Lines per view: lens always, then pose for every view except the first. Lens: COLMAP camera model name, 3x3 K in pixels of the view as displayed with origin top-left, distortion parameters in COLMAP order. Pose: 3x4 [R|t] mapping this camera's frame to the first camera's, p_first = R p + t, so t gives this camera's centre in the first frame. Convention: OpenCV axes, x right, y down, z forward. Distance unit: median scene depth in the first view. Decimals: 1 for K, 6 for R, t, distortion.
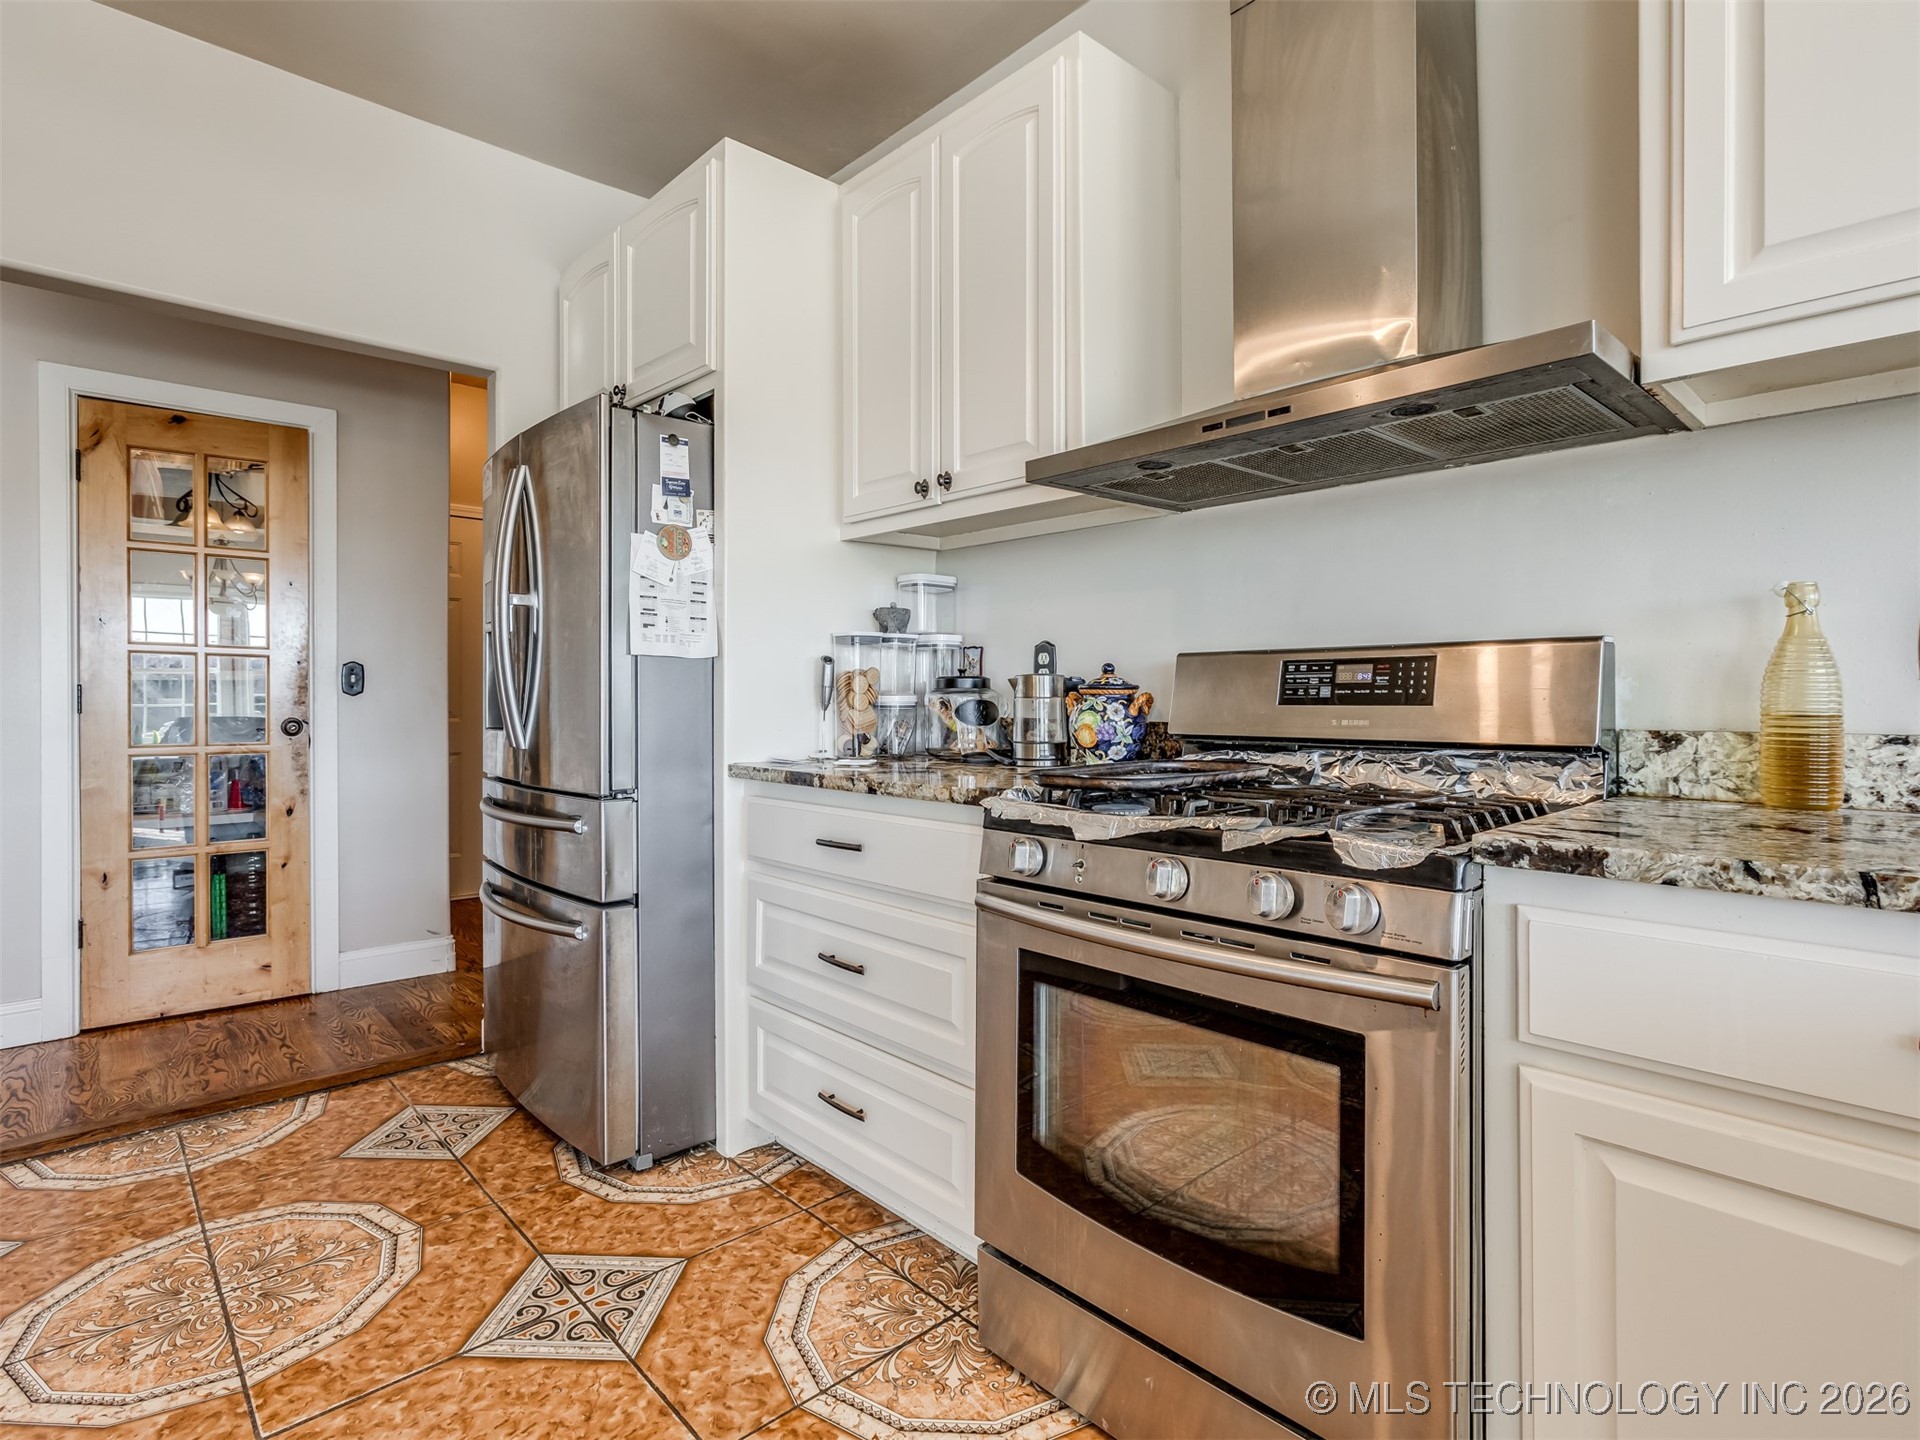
lens RADIAL K [[983.1, 0, 964.2], [0, 983.1, 709.4], [0, 0, 1]] dist [-0.024667, 0.001841]
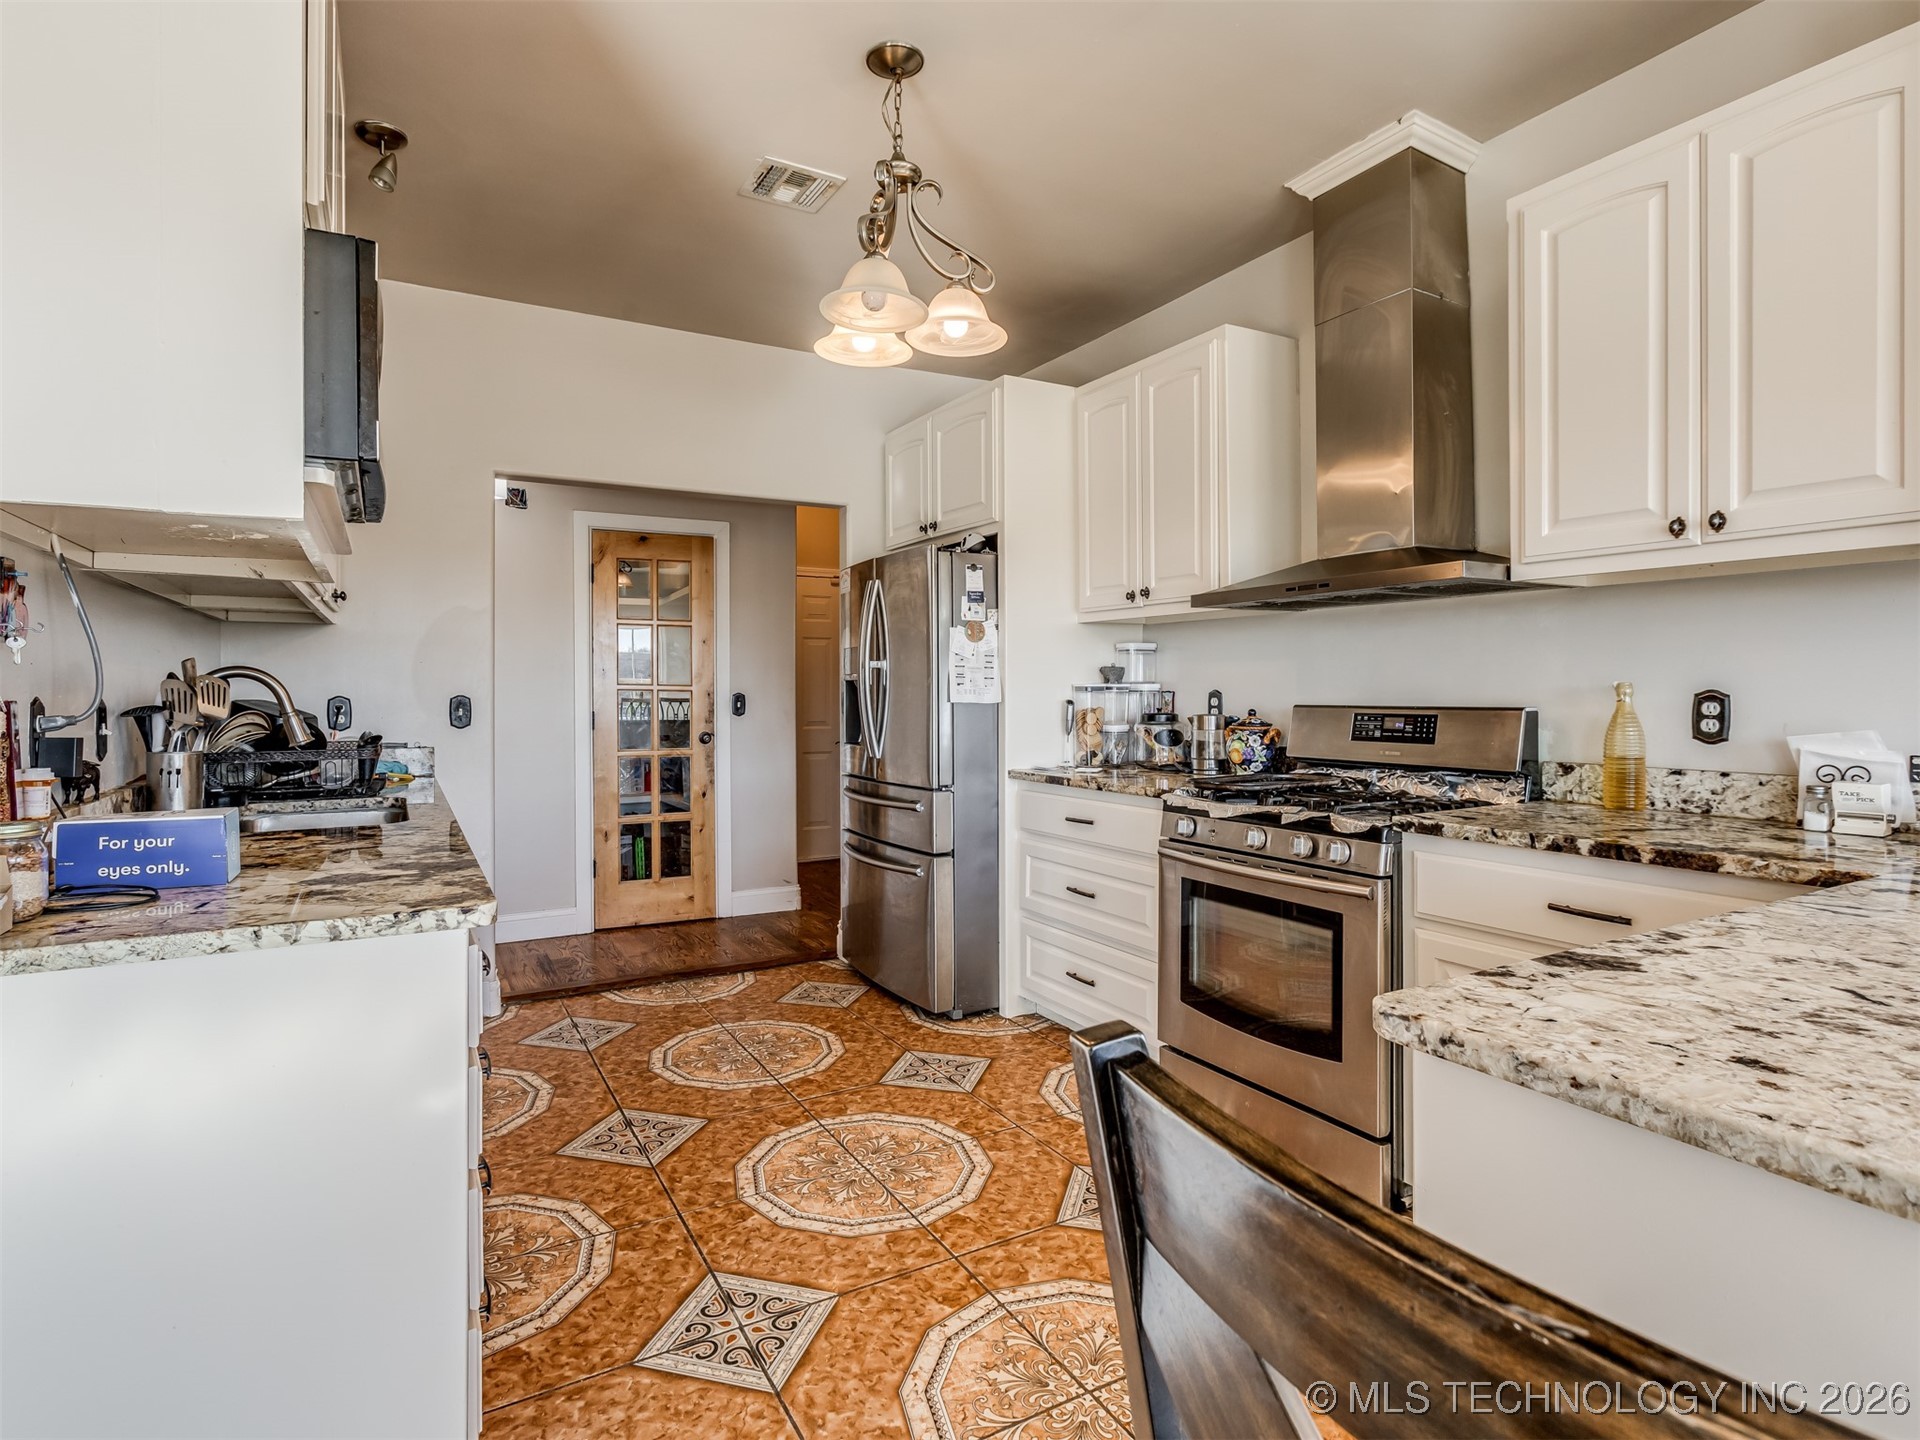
lens RADIAL K [[983.1, 0, 943.5], [0, 983.1, 703.8], [0, 0, 1]] dist [-0.024667, 0.001841]
pose [[0.969536, -0.001870, -0.244942, 0.050252], [0.001949, 0.999998, 0.000081, -0.053459], [0.244941, -0.000555, 0.969538, -0.589955]]
